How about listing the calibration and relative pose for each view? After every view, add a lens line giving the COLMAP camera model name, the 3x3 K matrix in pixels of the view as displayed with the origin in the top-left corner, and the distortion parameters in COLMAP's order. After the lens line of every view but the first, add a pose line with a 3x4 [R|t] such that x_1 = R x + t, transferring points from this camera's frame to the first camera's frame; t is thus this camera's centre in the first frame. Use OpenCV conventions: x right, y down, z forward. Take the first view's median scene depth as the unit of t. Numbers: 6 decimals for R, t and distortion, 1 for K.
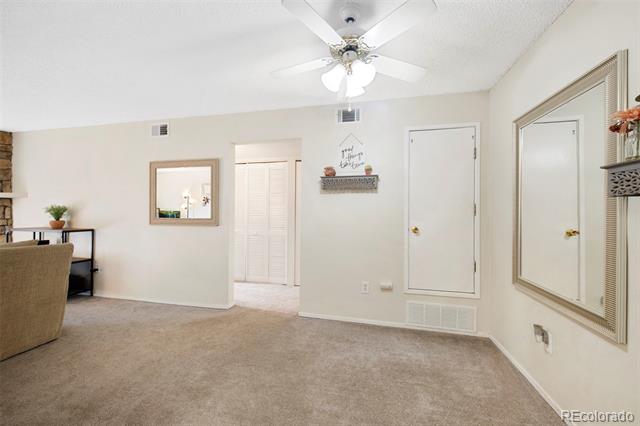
lens RADIAL K [[257.1, 0, 320.0], [0, 257.1, 213.0], [0, 0, 1]] dist [0.000713, 0.000059]
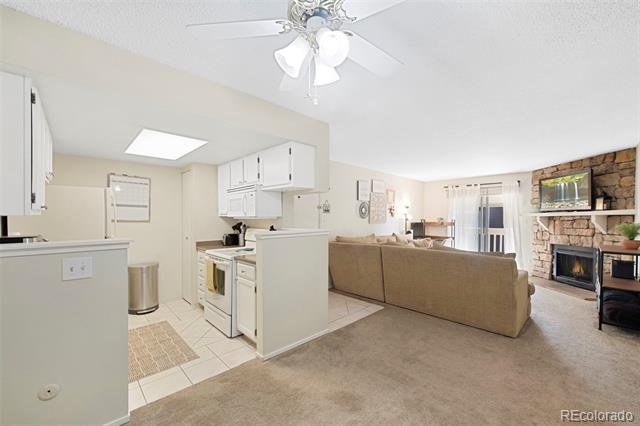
lens RADIAL K [[257.1, 0, 320.0], [0, 257.1, 213.0], [0, 0, 1]] dist [0.000713, 0.000059]
pose [[-0.553470, -0.020365, -0.832620, 0.285500], [-0.009491, 0.999790, -0.018145, -0.035174], [0.832815, -0.002140, -0.553548, 0.552322]]
